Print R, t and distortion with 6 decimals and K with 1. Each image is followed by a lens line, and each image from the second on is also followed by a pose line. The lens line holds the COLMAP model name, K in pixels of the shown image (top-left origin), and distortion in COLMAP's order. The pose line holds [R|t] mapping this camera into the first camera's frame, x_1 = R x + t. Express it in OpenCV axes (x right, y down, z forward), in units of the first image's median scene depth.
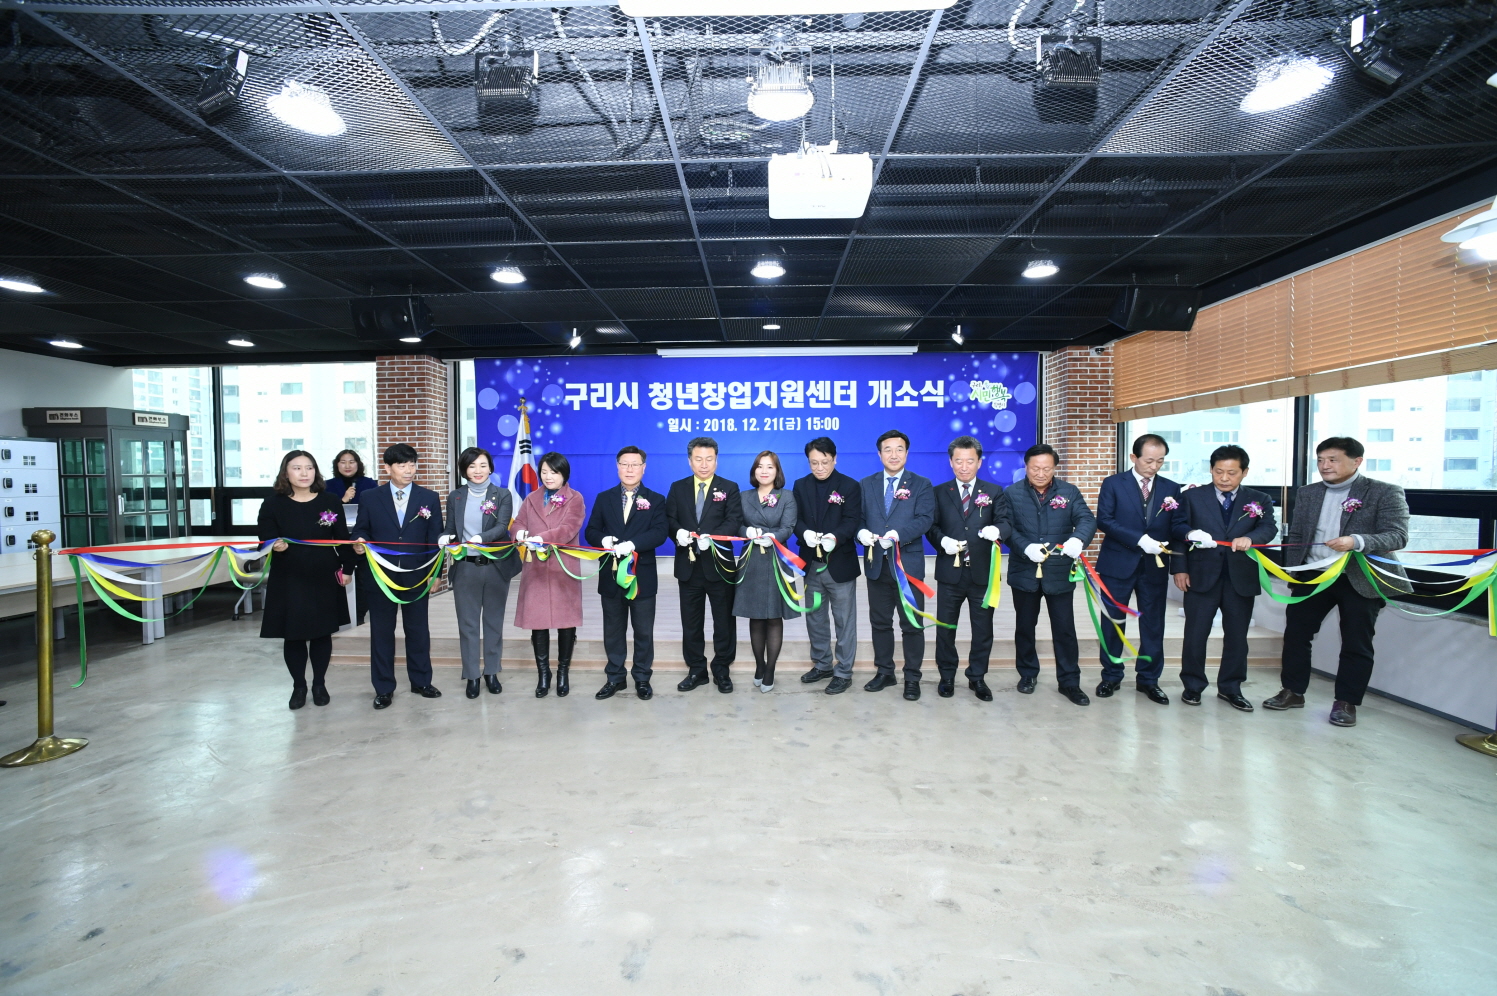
lens RADIAL K [[597.4, 0, 743.5], [0, 597.4, 498.4], [0, 0, 1]] dist [-0.059096, 0.002925]
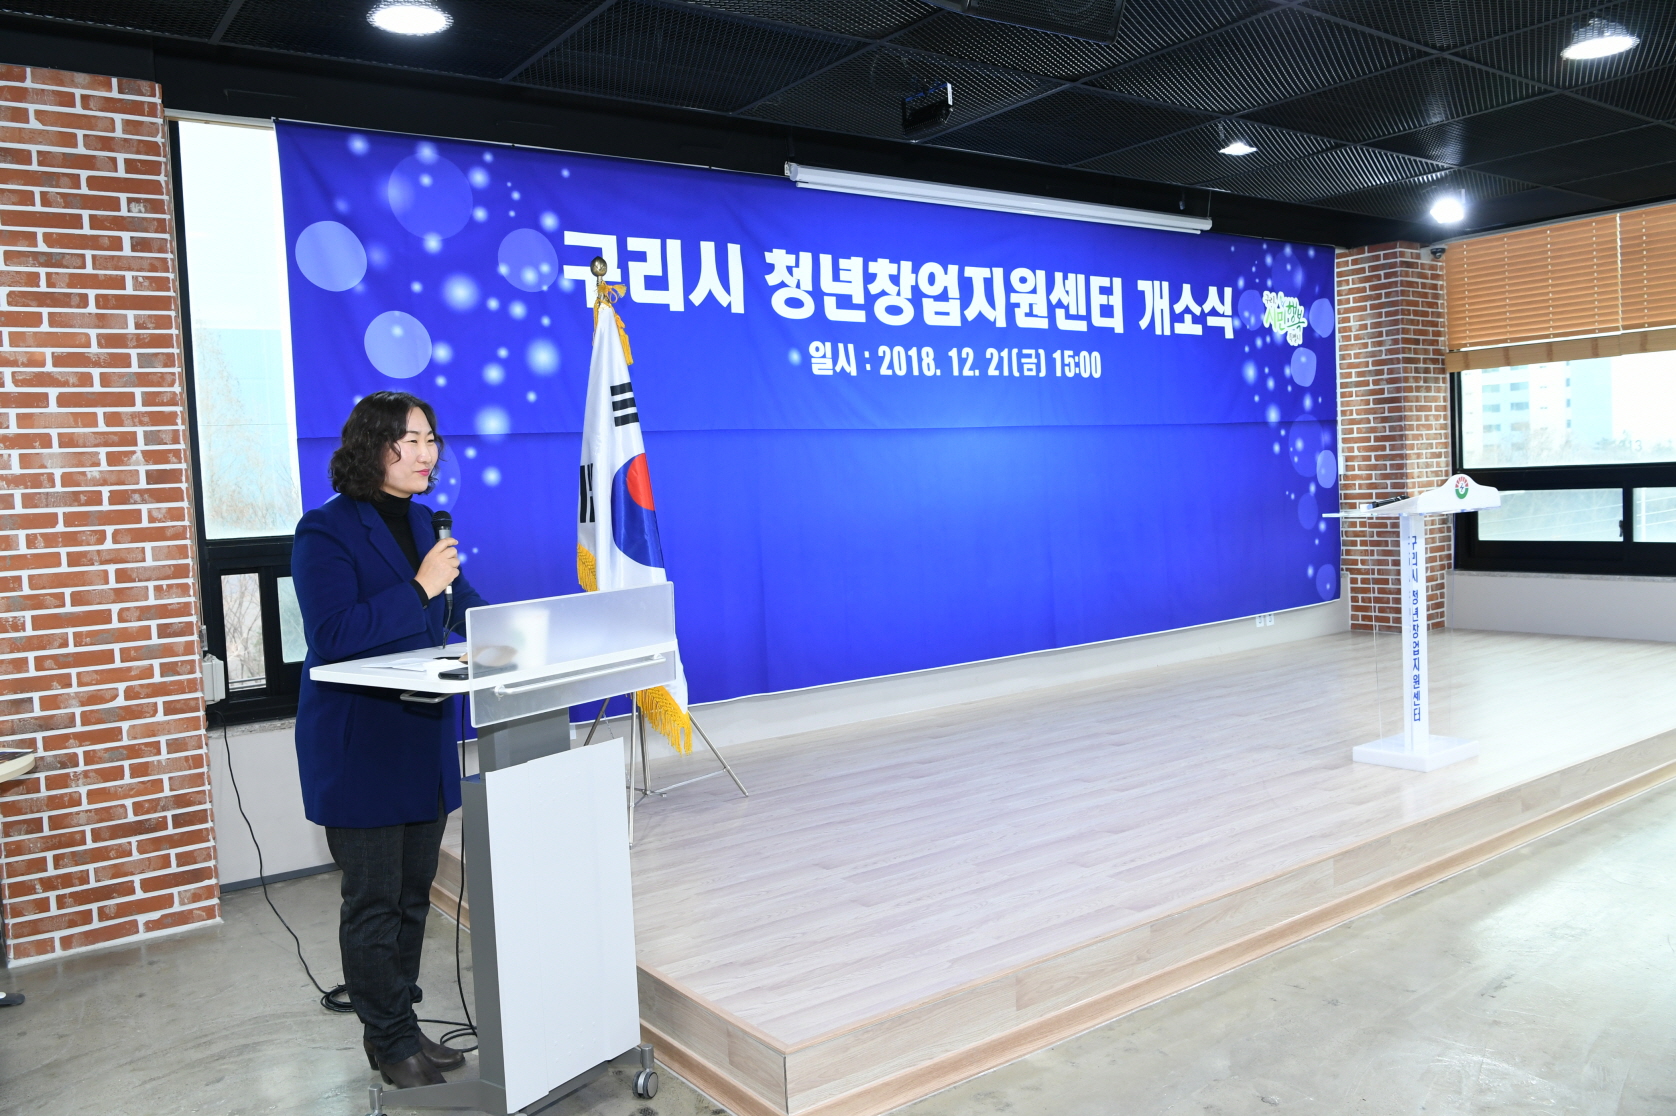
lens RADIAL K [[1301.1, 0, 839.6], [0, 1301.1, 558.8], [0, 0, 1]] dist [-0.053175, 0.025818]
pose [[0.787183, -0.066845, 0.613086, -0.662983], [0.067048, 0.997492, 0.022670, -0.006766], [-0.613064, 0.023261, 0.789691, 0.305325]]
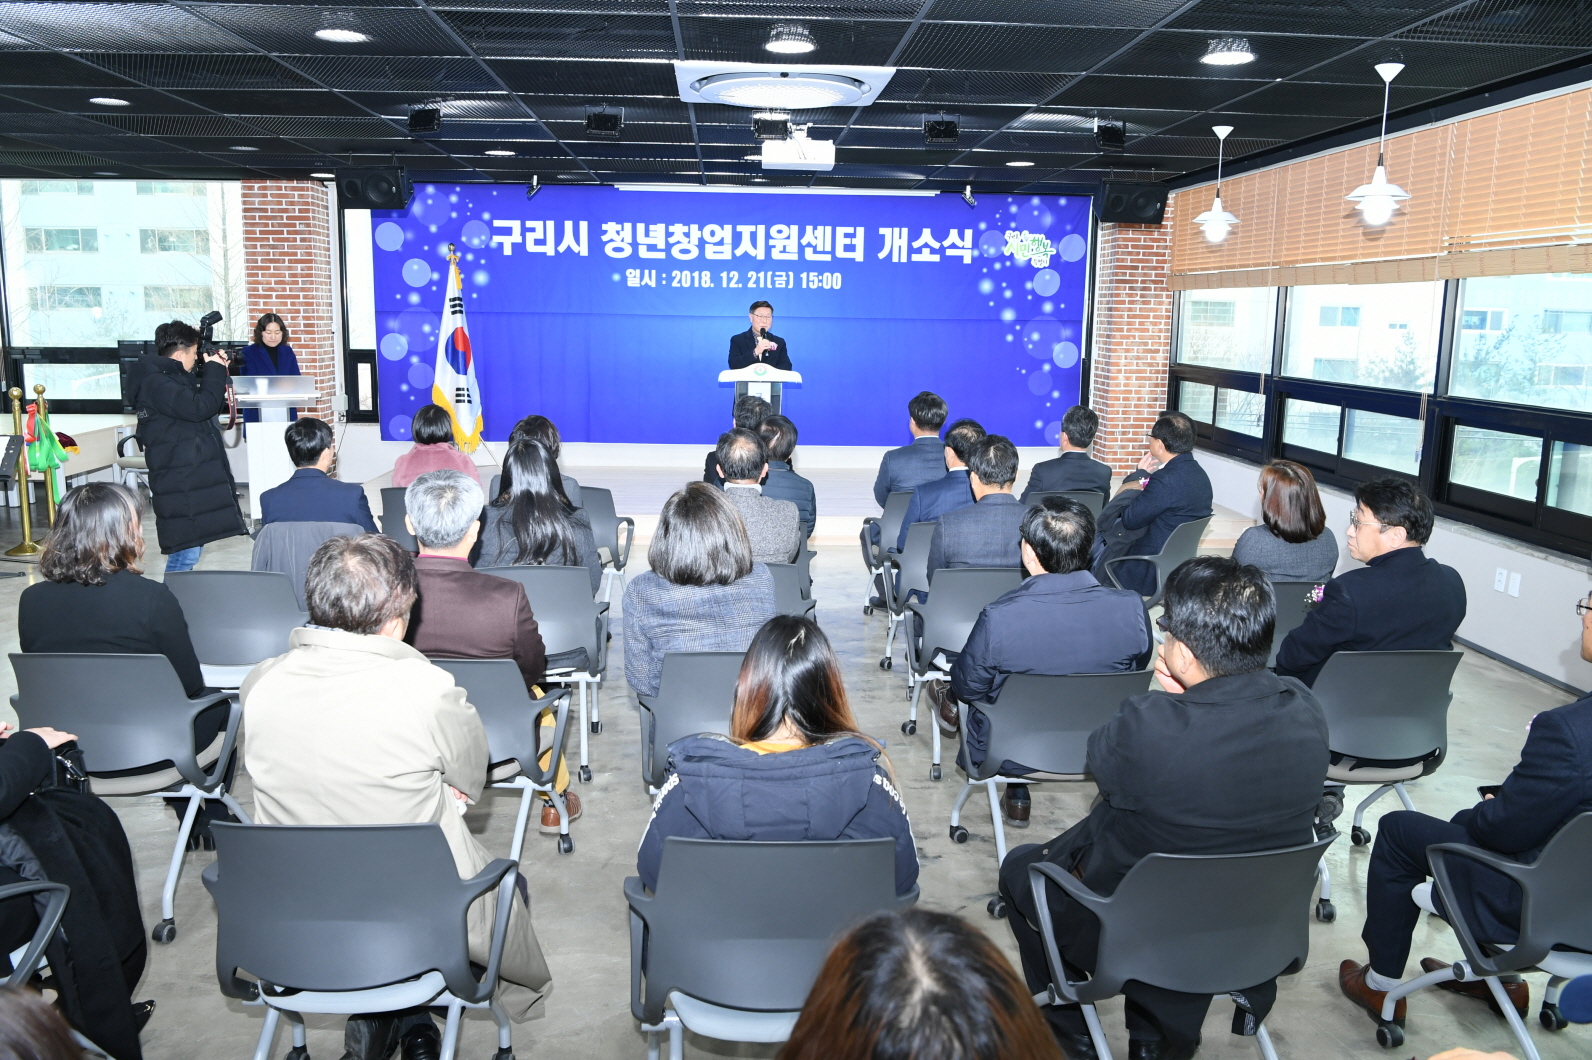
lens RADIAL K [[1235.9, 0, 792.6], [0, 1235.9, 533.0], [0, 0, 1]] dist [-0.053175, 0.025818]
pose [[0.996467, 0.006764, 0.083714, -0.041874], [-0.018256, 0.990362, 0.137293, -0.016286], [-0.081978, -0.138336, 0.986987, -0.683156]]
